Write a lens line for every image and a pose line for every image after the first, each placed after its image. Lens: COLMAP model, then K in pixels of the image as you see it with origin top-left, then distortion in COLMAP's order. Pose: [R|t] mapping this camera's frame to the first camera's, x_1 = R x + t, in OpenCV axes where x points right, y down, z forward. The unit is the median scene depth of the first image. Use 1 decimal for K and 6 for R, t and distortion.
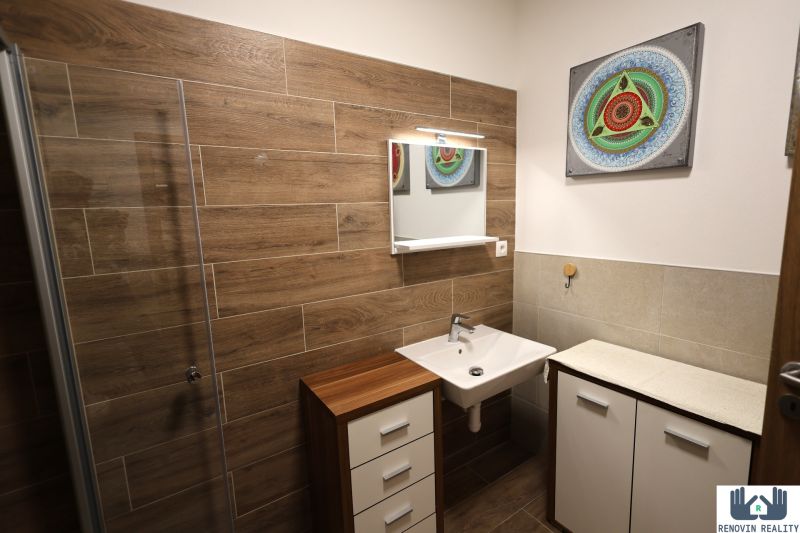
lens RADIAL K [[367.9, 0, 399.7], [0, 367.9, 265.8], [0, 0, 1]] dist [-0.002410, 0.000110]
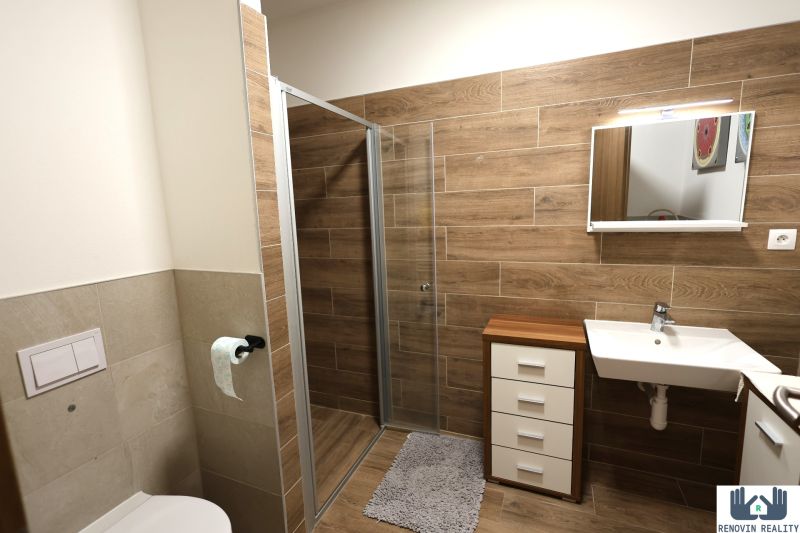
lens RADIAL K [[367.9, 0, 403.0], [0, 367.9, 265.9], [0, 0, 1]] dist [-0.002410, 0.000110]
pose [[0.558716, 0.143992, -0.816763, 0.640817], [-0.106662, 0.989110, 0.101412, 0.018302], [0.822471, 0.030457, 0.567990, -0.085894]]
